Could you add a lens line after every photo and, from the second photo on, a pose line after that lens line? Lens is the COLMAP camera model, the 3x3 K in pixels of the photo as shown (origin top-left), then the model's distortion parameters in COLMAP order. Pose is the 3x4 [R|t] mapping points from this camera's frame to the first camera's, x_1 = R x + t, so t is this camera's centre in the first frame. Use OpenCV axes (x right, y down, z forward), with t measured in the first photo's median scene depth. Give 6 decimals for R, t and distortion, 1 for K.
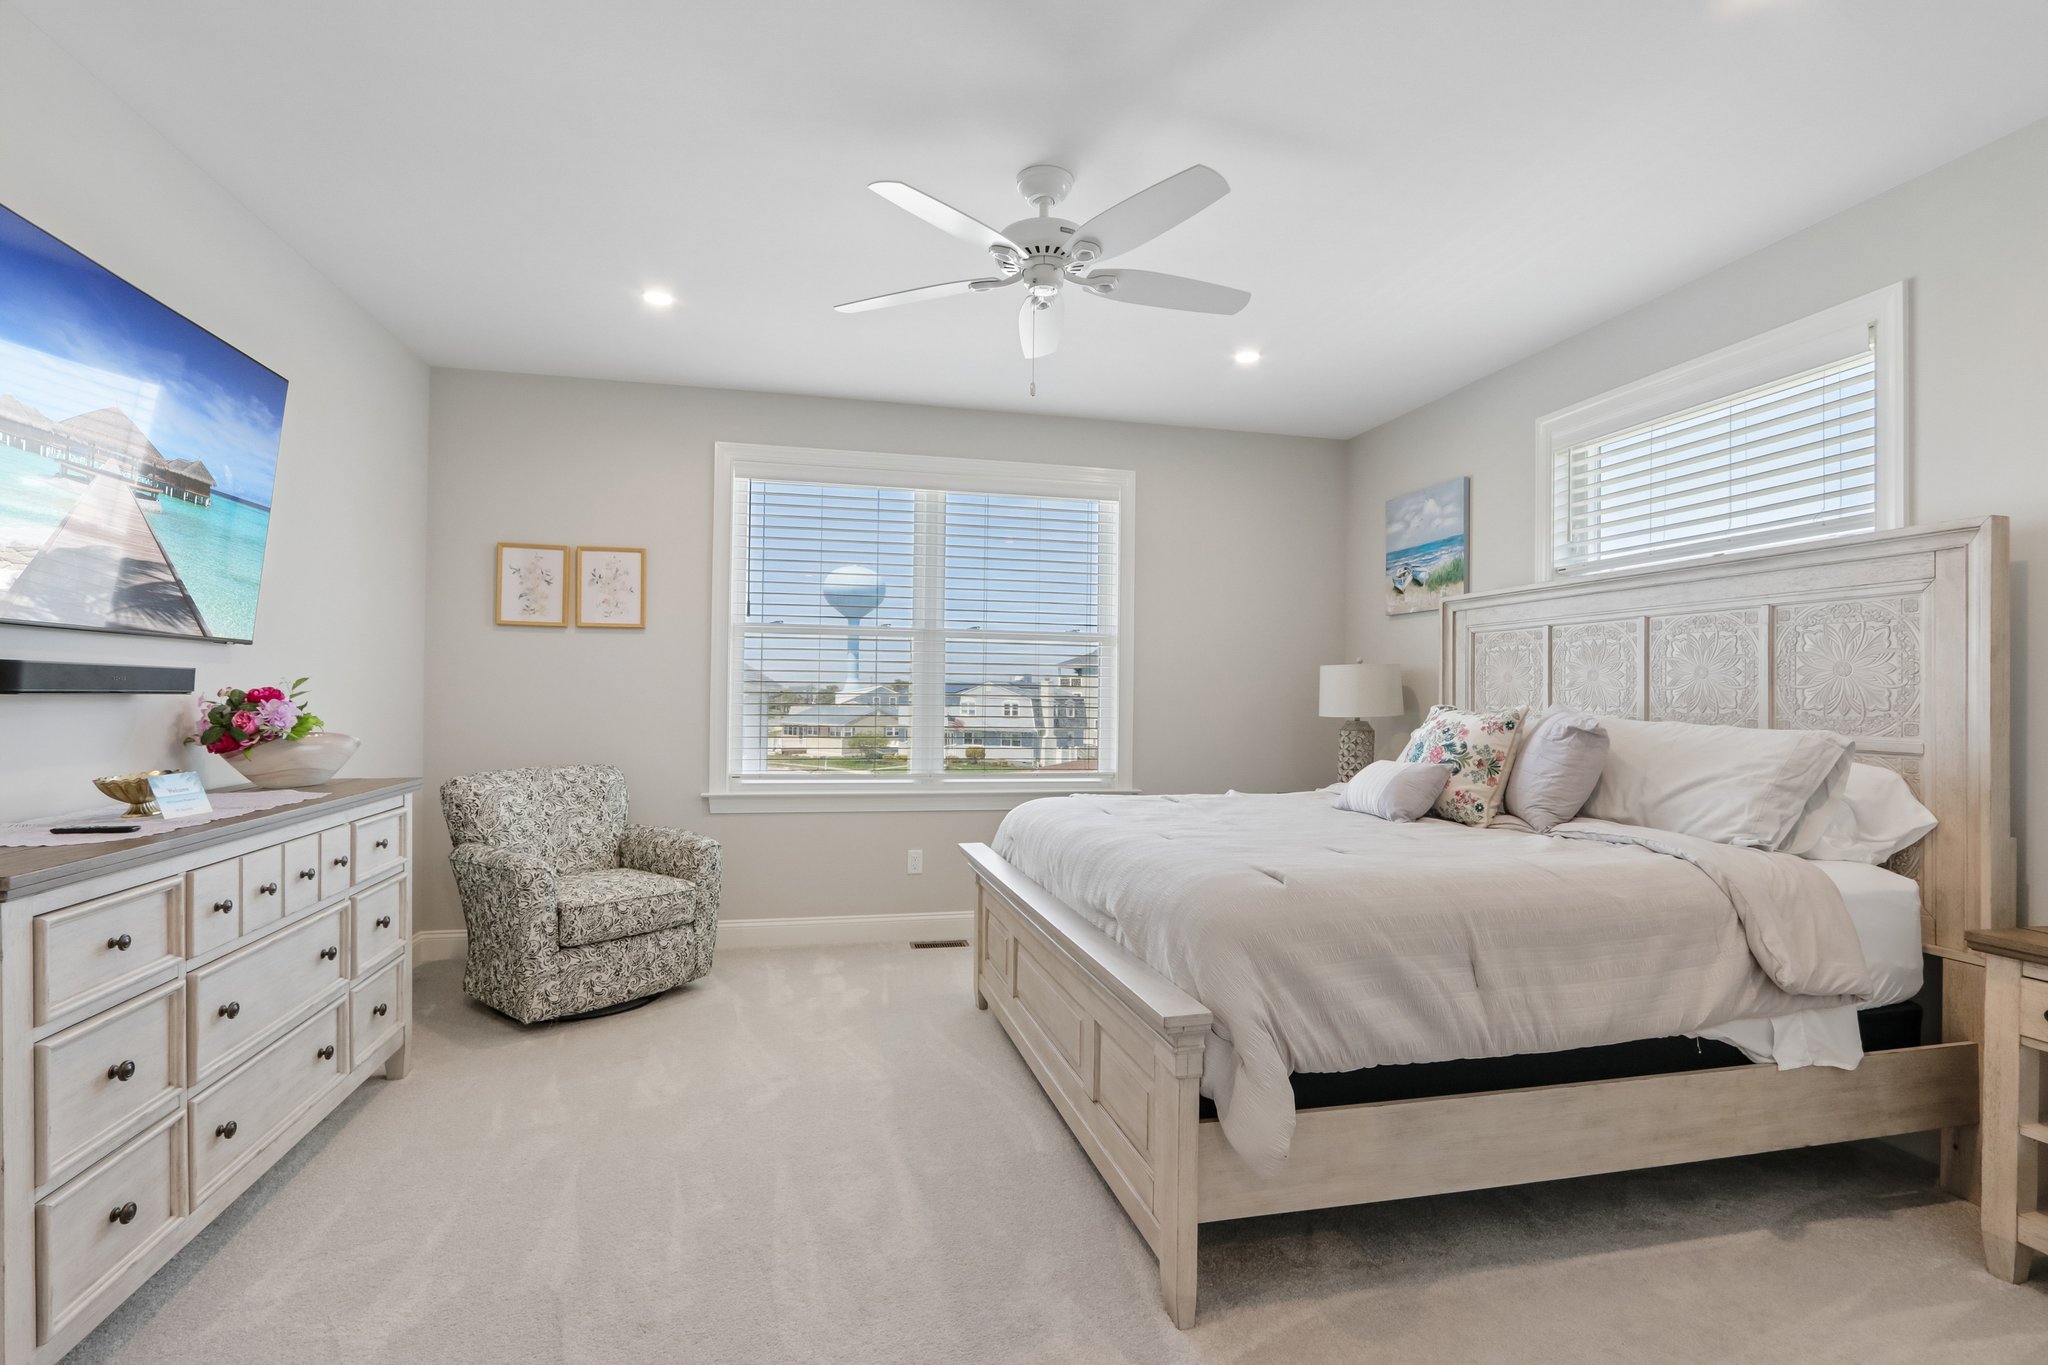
lens RADIAL K [[947.8, 0, 1024.0], [0, 947.8, 682.5], [0, 0, 1]] dist [-0.053450, 0.000273]
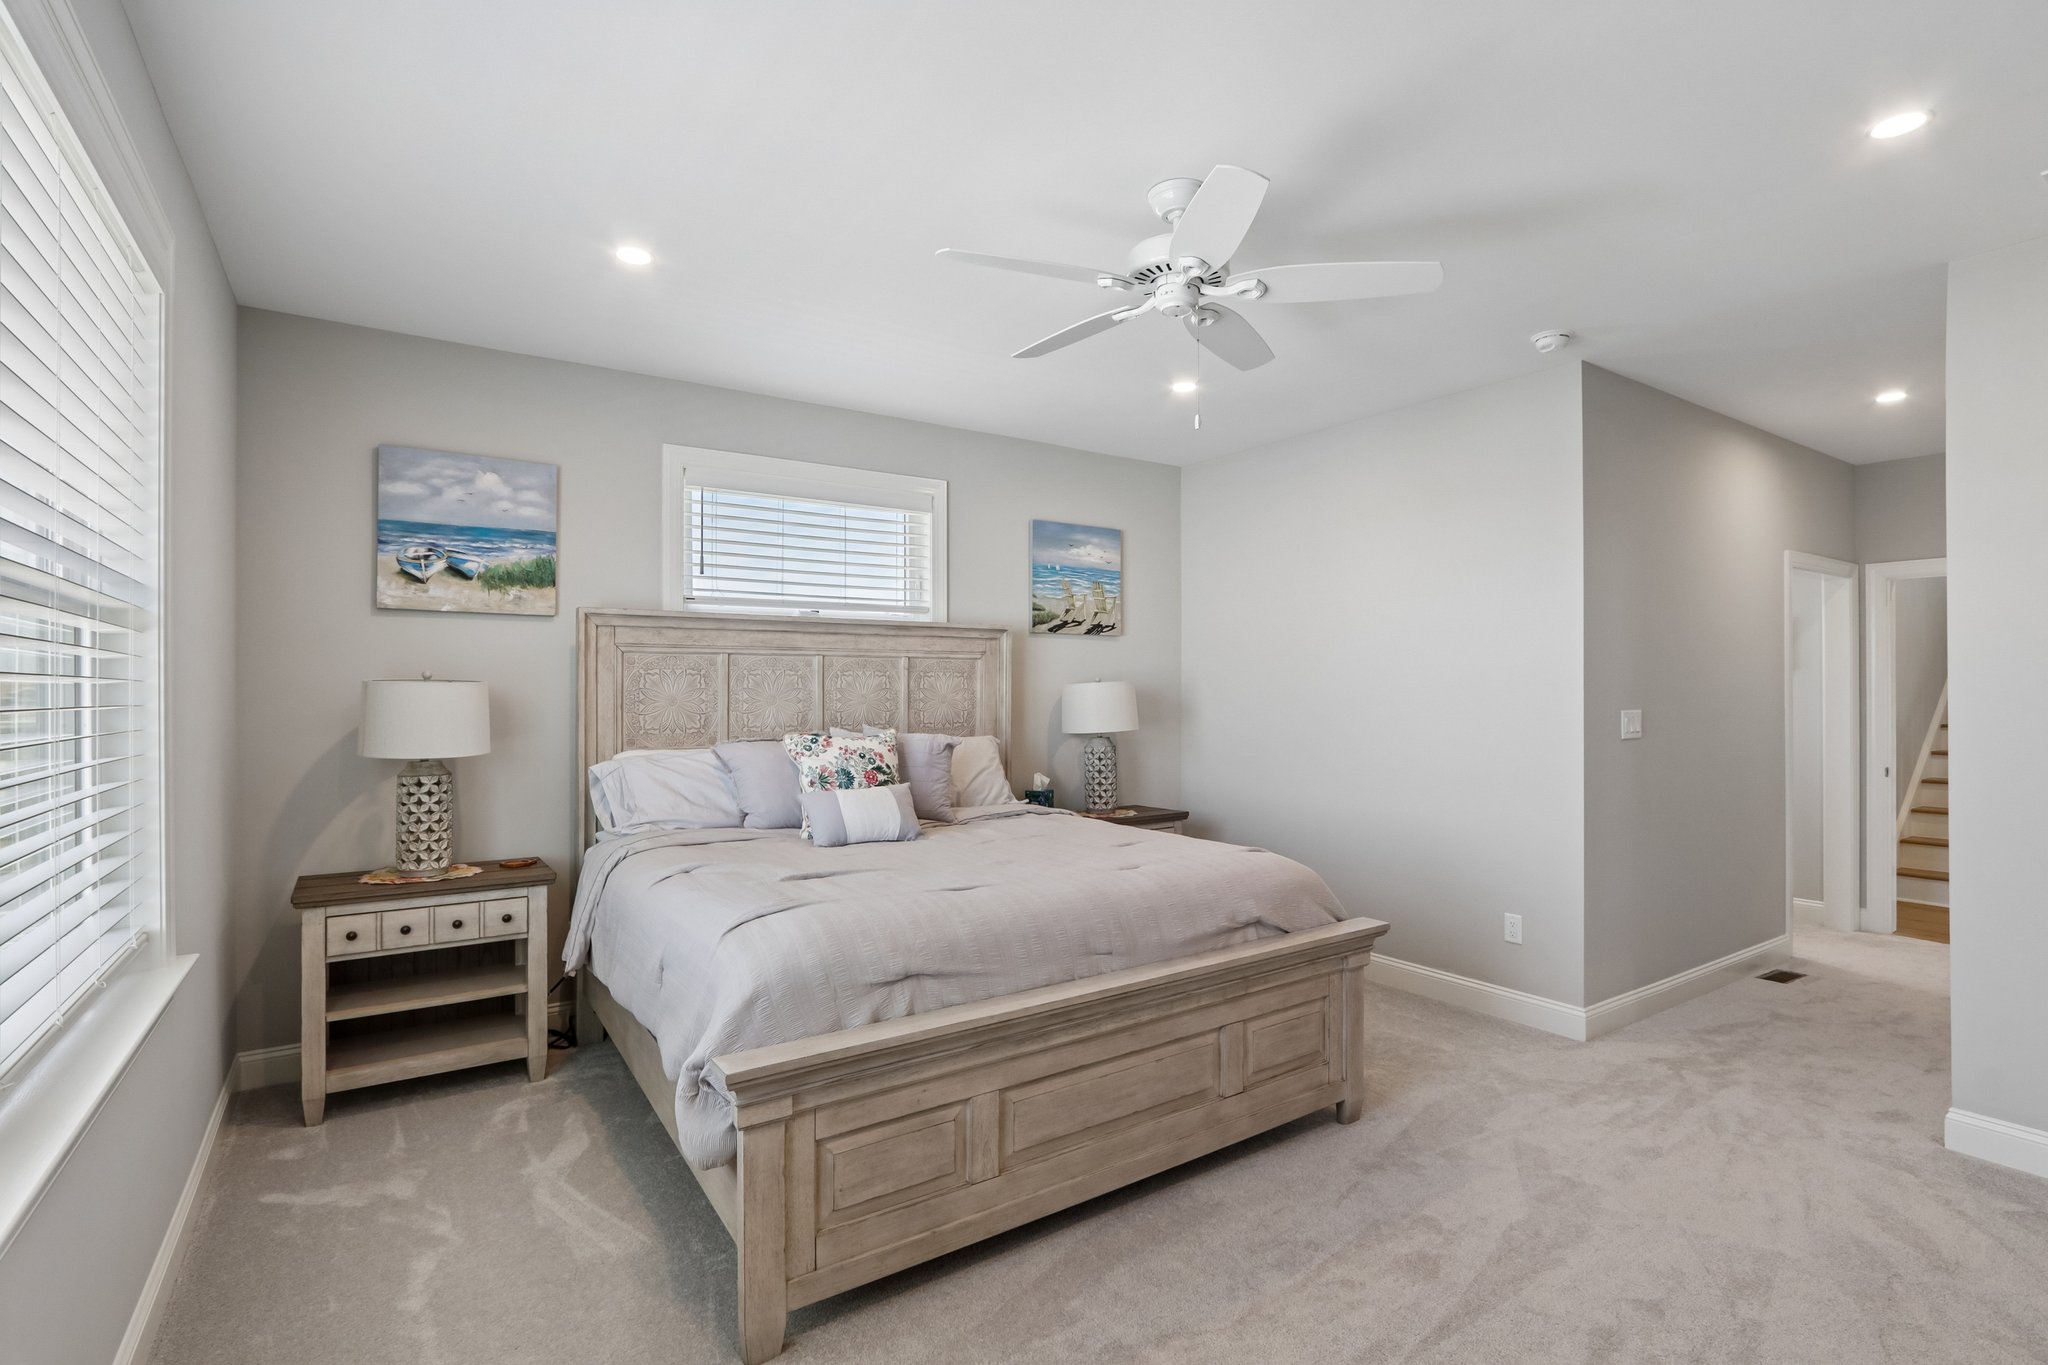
lens RADIAL K [[947.8, 0, 1024.0], [0, 947.8, 682.5], [0, 0, 1]] dist [-0.053450, 0.000273]
pose [[-0.373131, -0.004741, 0.927767, -0.469180], [-0.019967, 0.999796, -0.002921, -0.025494], [-0.927564, -0.019614, -0.373149, 0.881185]]
